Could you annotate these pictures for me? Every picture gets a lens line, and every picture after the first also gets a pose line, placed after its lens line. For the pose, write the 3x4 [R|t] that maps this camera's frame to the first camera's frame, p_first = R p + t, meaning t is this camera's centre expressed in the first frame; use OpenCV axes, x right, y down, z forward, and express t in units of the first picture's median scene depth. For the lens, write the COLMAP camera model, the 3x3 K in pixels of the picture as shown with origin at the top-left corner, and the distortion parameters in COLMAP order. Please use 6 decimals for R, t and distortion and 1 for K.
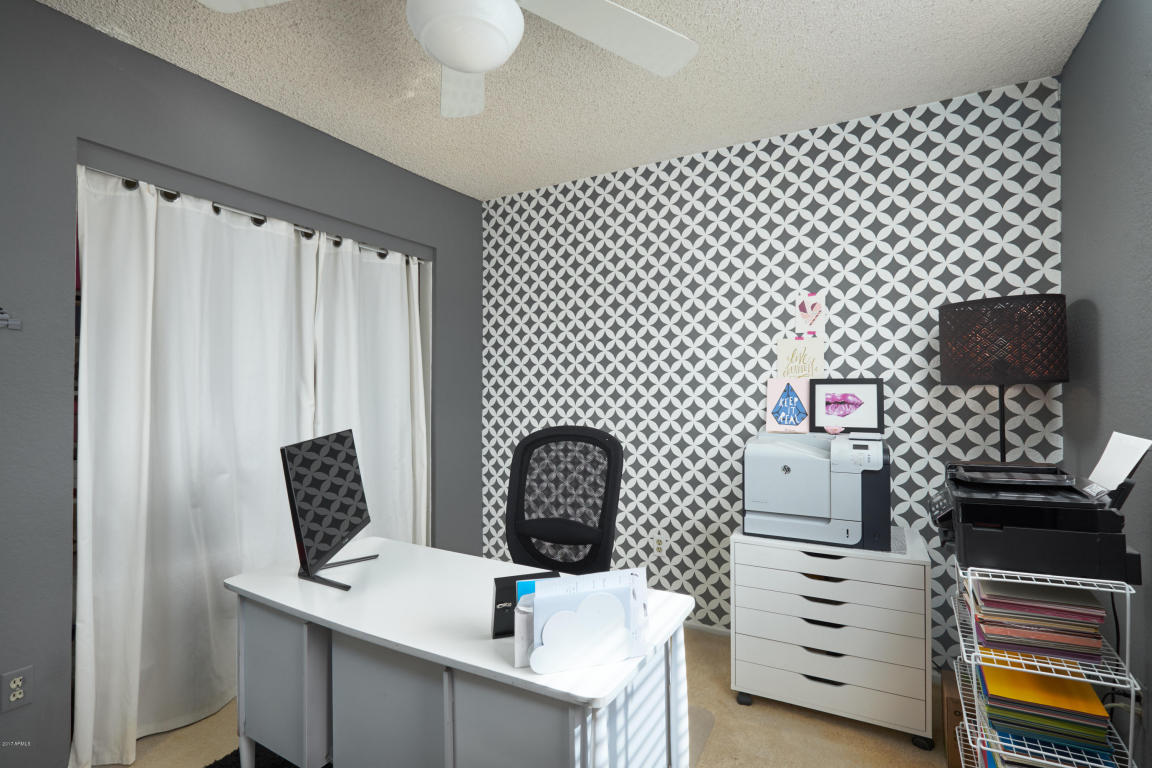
lens RADIAL K [[562.7, 0, 576.6], [0, 562.7, 384.8], [0, 0, 1]] dist [0.002473, 0.002970]
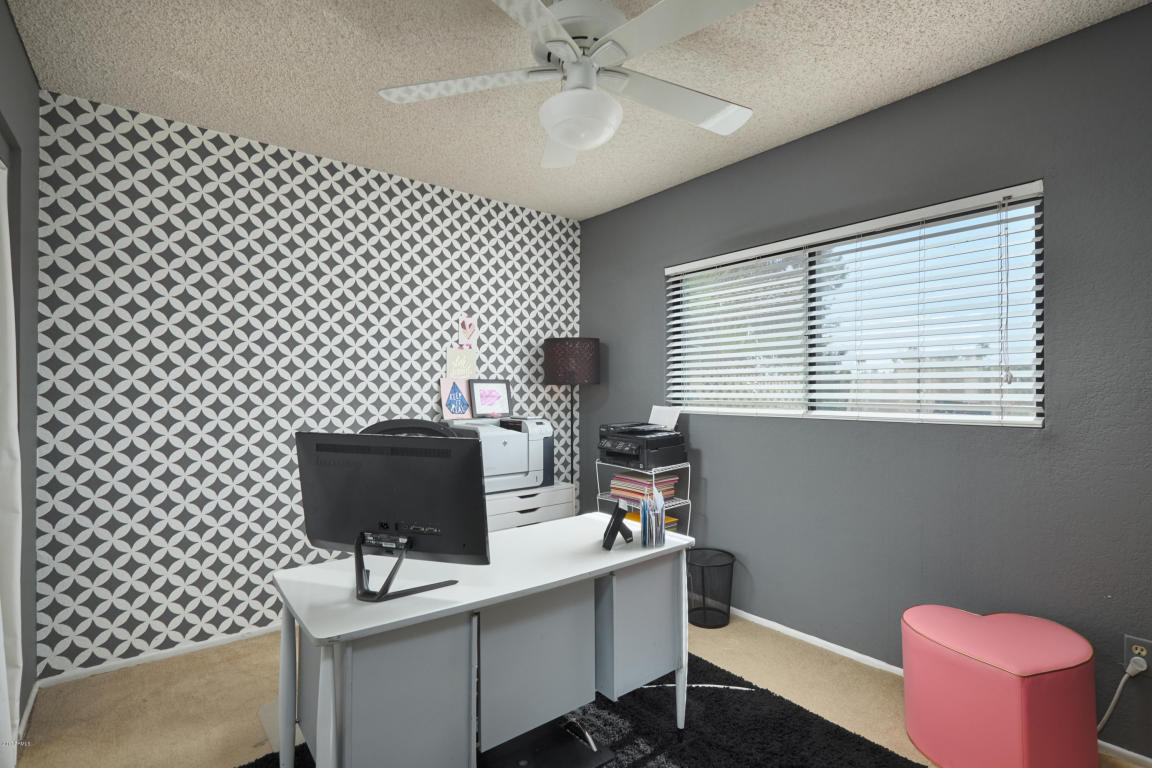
lens RADIAL K [[562.7, 0, 577.2], [0, 562.7, 387.0], [0, 0, 1]] dist [0.002473, 0.002970]
pose [[0.355797, 0.003756, 0.934556, -0.757695], [-0.015018, 0.999886, 0.001700, 0.002261], [-0.934443, -0.014640, 0.355813, 0.275319]]
